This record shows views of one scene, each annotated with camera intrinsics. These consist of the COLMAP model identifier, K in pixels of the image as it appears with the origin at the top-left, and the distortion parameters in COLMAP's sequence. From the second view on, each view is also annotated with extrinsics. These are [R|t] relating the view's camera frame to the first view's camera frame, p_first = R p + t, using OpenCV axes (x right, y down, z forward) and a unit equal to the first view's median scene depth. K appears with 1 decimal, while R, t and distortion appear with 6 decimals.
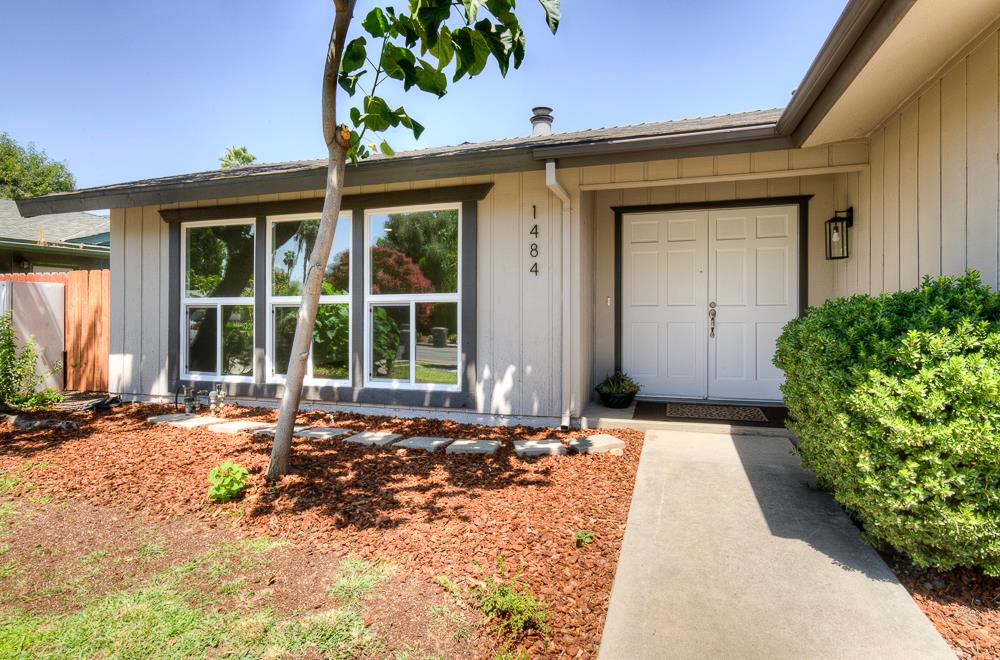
lens RADIAL K [[539.8, 0, 499.5], [0, 539.8, 310.0], [0, 0, 1]] dist [0.000141, 0.000048]
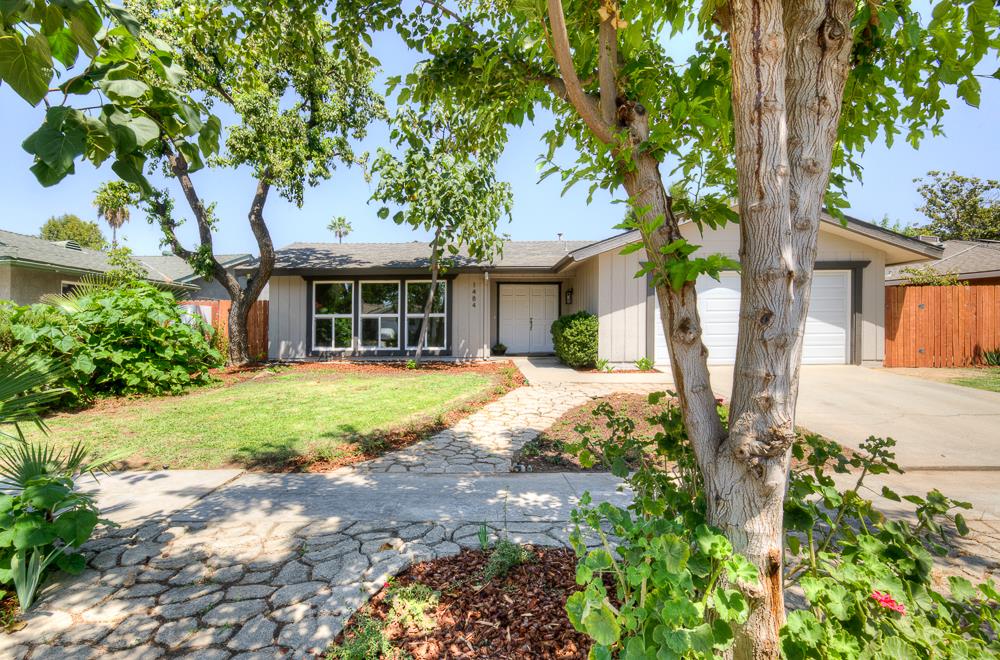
lens RADIAL K [[427.8, 0, 467.3], [0, 427.8, 335.4], [0, 0, 1]] dist [-0.000742, 0.000101]
pose [[0.963010, -0.001808, 0.269458, -0.555877], [-0.002605, 0.999868, 0.016019, 0.045673], [-0.269452, -0.016129, 0.962879, -1.117162]]
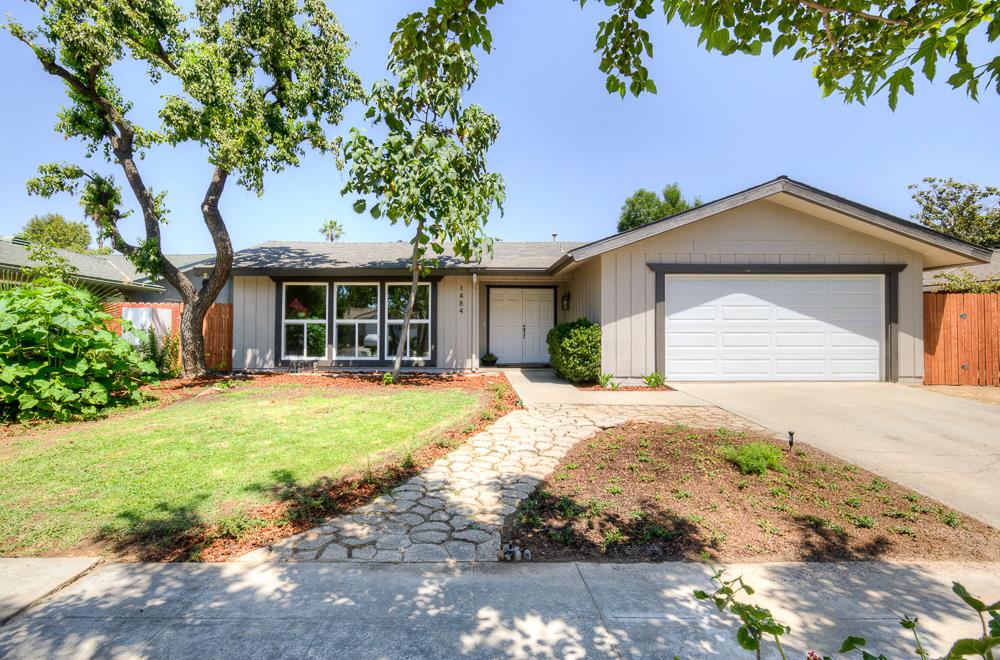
lens RADIAL K [[423.3, 0, 492.3], [0, 423.3, 327.2], [0, 0, 1]] dist [0.001156, 0.000160]
pose [[0.939277, 0.009109, 0.343039, -0.461493], [-0.005001, 0.999905, -0.012858, 0.026023], [-0.343124, 0.010361, 0.939233, -0.883293]]
